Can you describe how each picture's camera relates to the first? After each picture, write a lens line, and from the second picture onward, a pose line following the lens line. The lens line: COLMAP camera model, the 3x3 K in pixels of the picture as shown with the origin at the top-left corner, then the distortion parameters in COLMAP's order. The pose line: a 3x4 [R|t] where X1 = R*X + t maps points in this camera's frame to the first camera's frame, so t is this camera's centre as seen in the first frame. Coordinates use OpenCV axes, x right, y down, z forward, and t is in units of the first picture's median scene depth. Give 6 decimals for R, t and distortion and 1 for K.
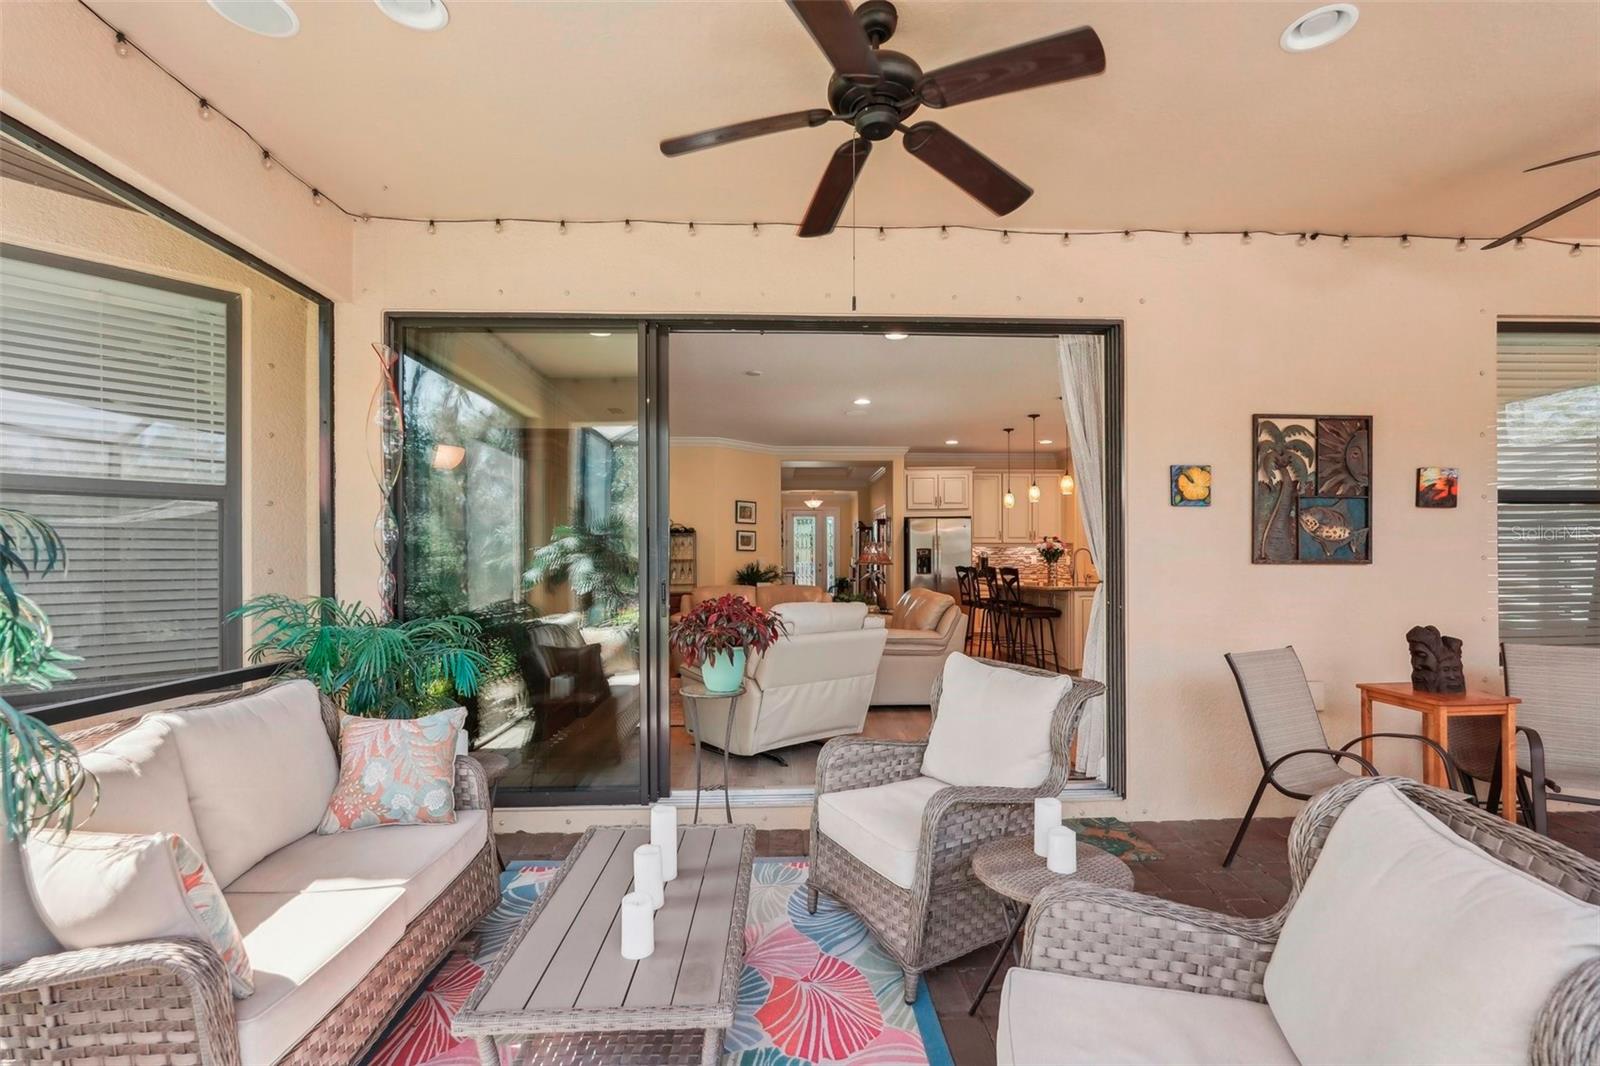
lens RADIAL K [[716.9, 0, 802.3], [0, 716.9, 562.0], [0, 0, 1]] dist [-0.000188, -0.000010]
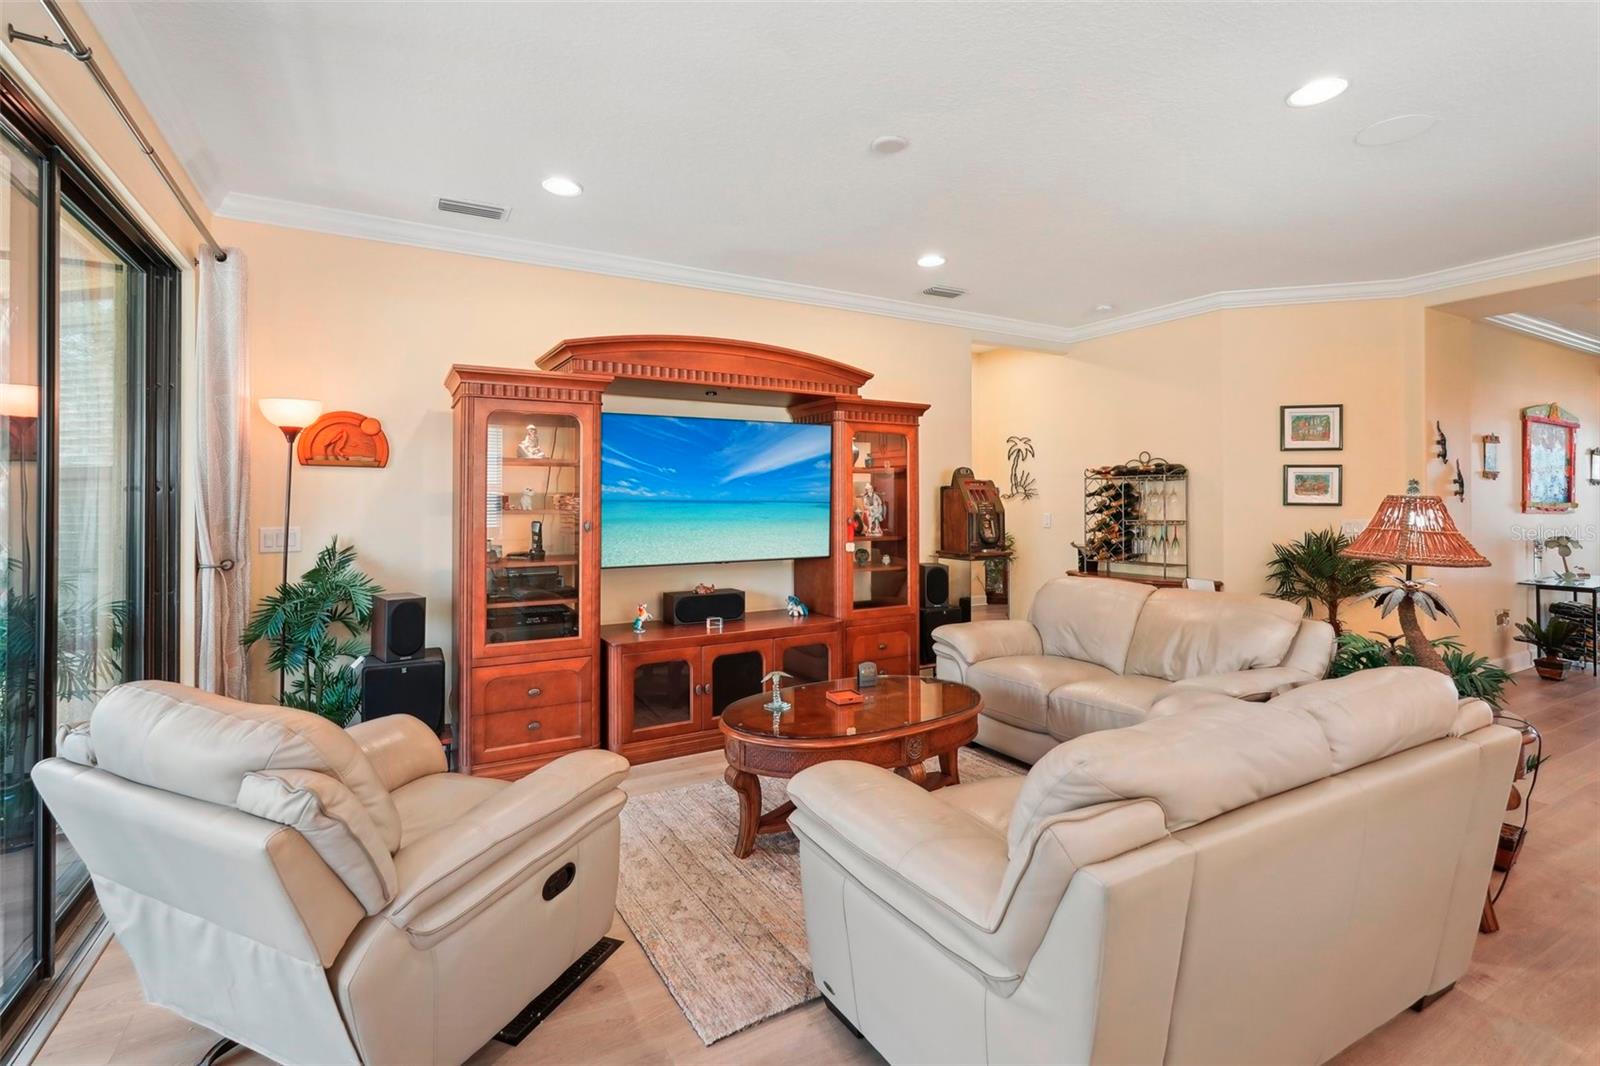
lens RADIAL K [[735.6, 0, 800.2], [0, 735.6, 496.9], [0, 0, 1]] dist [-0.021402, 0.000027]
pose [[0.453564, 0.000434, -0.891224, 0.199085], [-0.002887, 0.999995, -0.000982, -0.018753], [0.891219, 0.003018, 0.453563, 0.437896]]
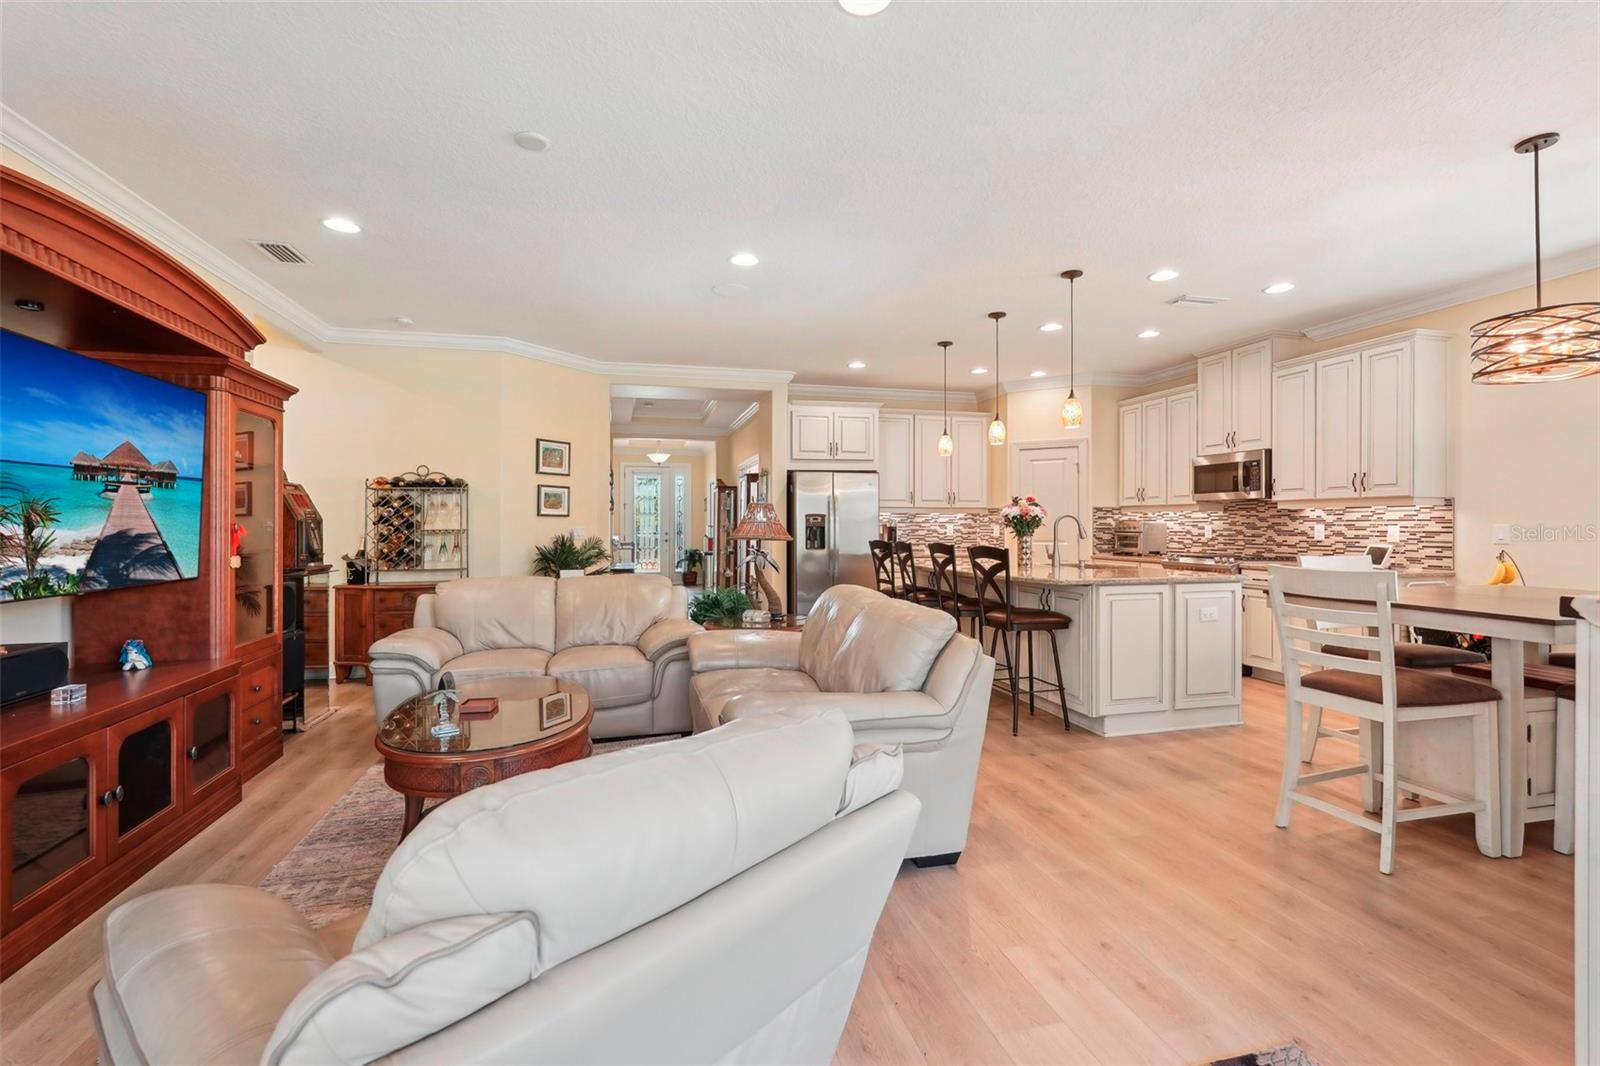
lens RADIAL K [[716.5, 0, 800.0], [0, 716.5, 533.0], [0, 0, 1]] dist [-0.001030, -0.000050]
pose [[0.978032, 0.000479, 0.208456, 0.005246], [-0.002074, 0.999970, 0.007434, -0.005325], [-0.208446, -0.007703, 0.978003, 0.300074]]
